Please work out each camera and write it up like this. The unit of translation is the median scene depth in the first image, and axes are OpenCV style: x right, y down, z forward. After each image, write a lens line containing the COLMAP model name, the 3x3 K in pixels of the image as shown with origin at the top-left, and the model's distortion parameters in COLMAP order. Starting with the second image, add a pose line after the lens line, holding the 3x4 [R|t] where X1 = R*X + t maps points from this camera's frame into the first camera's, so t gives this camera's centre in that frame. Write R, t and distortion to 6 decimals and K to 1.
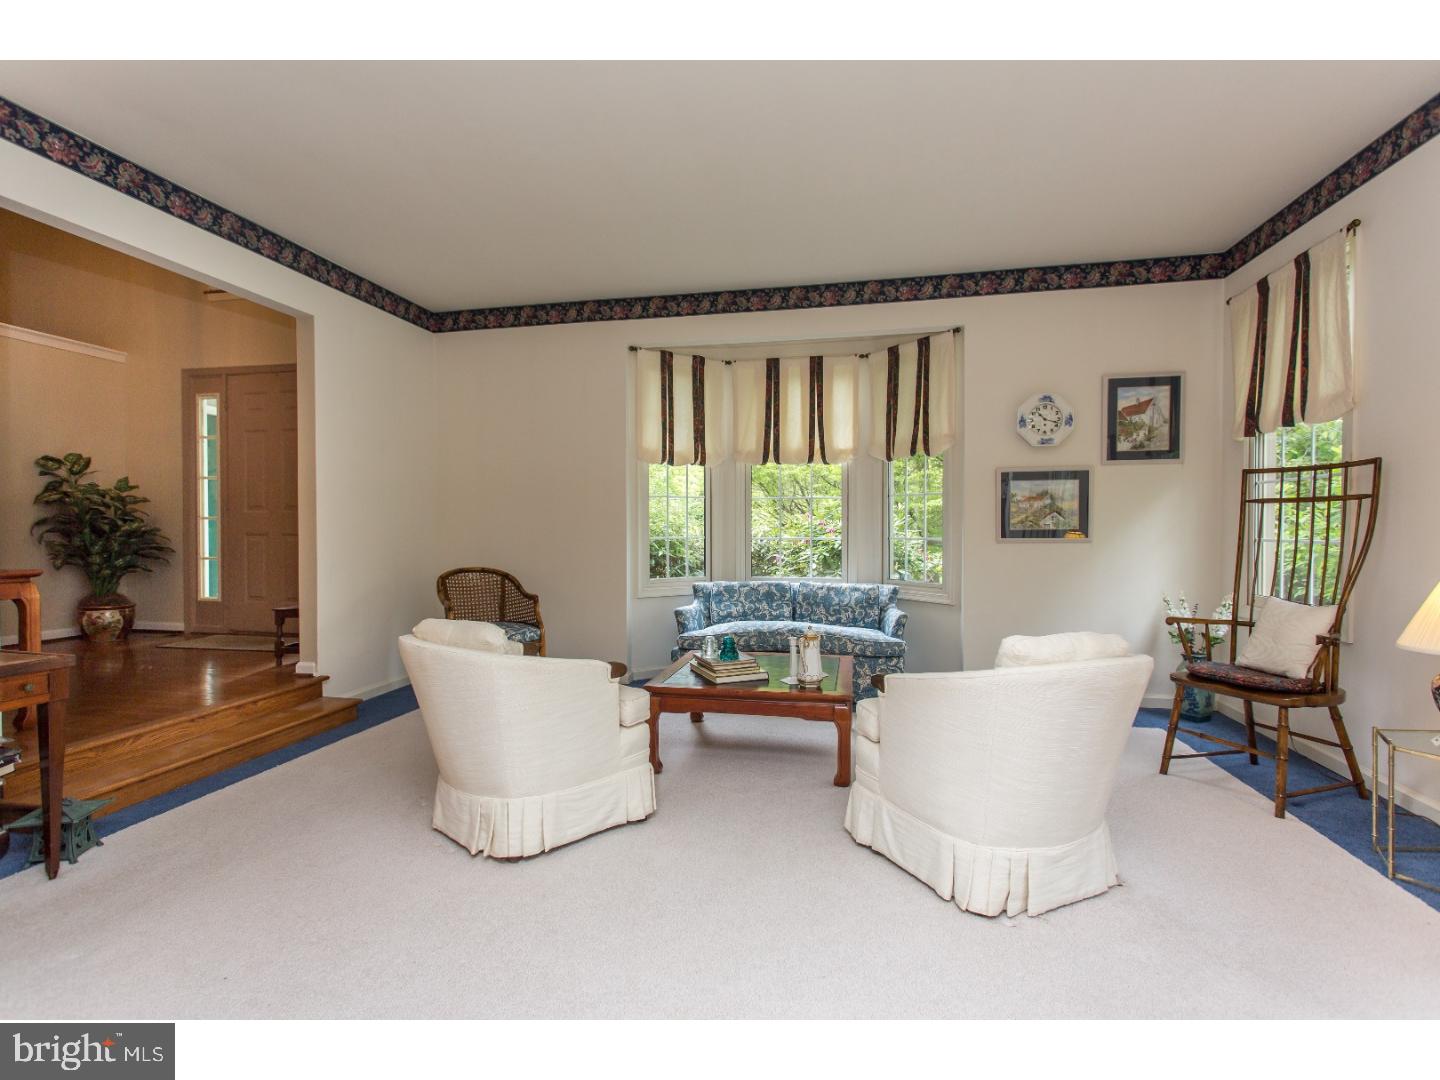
lens RADIAL K [[683.1, 0, 716.1], [0, 683.1, 545.7], [0, 0, 1]] dist [0.004815, 0.001093]
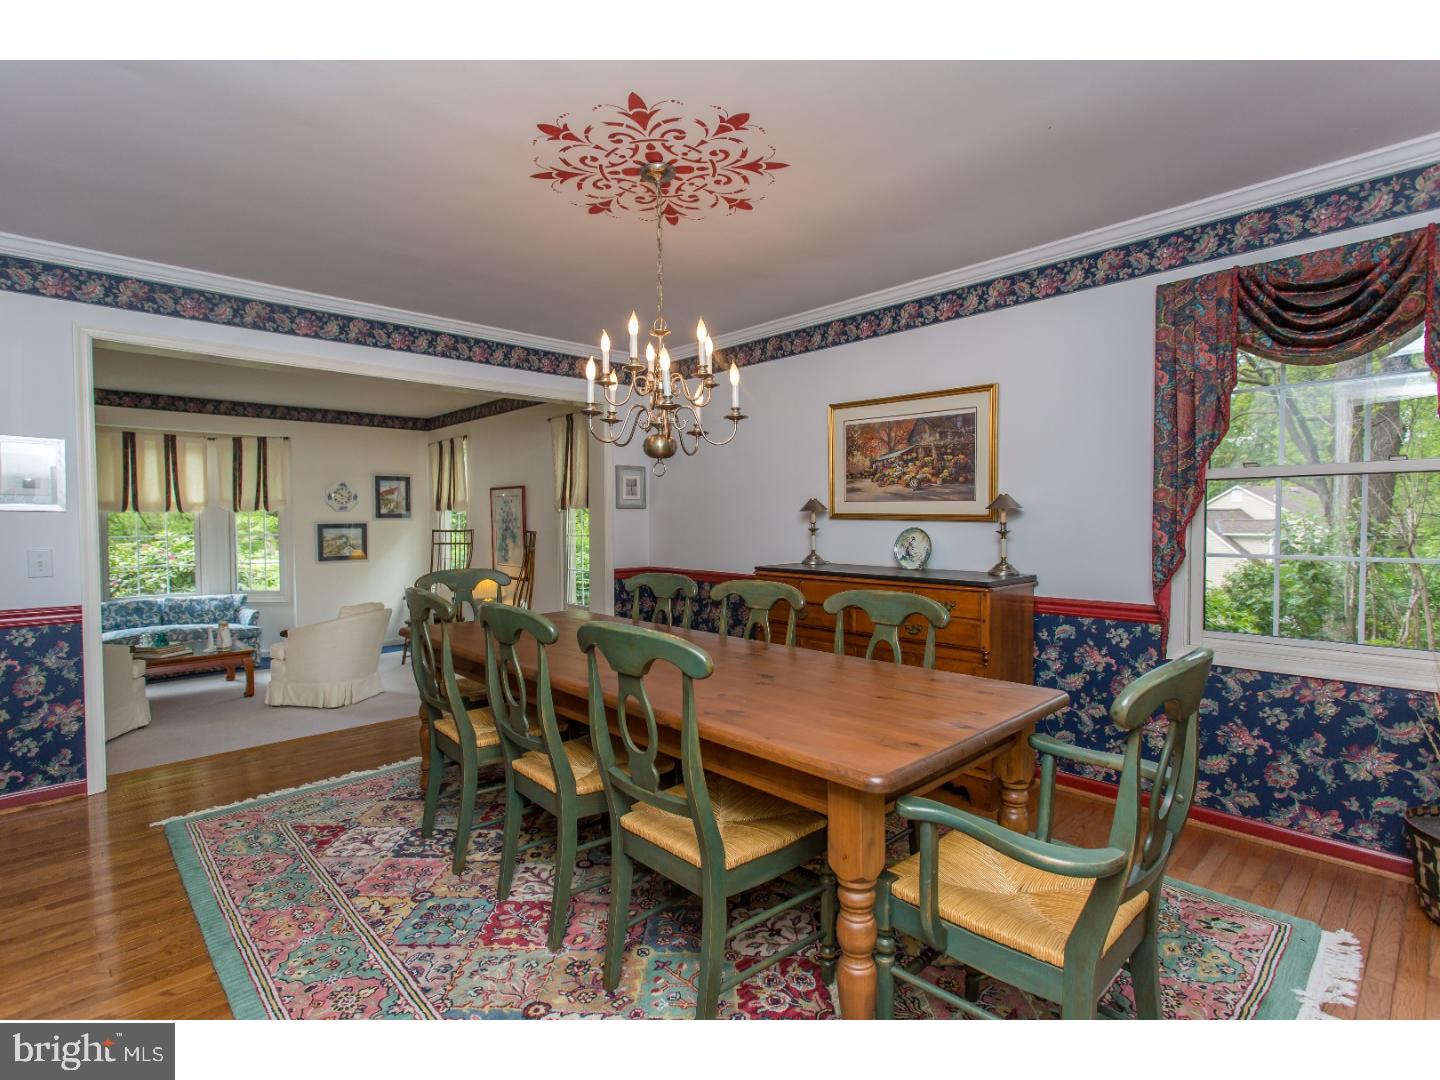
lens RADIAL K [[683.1, 0, 715.7], [0, 683.1, 536.5], [0, 0, 1]] dist [0.004815, 0.001093]
pose [[0.560287, -0.019733, 0.828064, -0.441790], [0.025399, 0.999655, 0.006636, -0.057998], [-0.827909, 0.017314, 0.560595, -0.788657]]
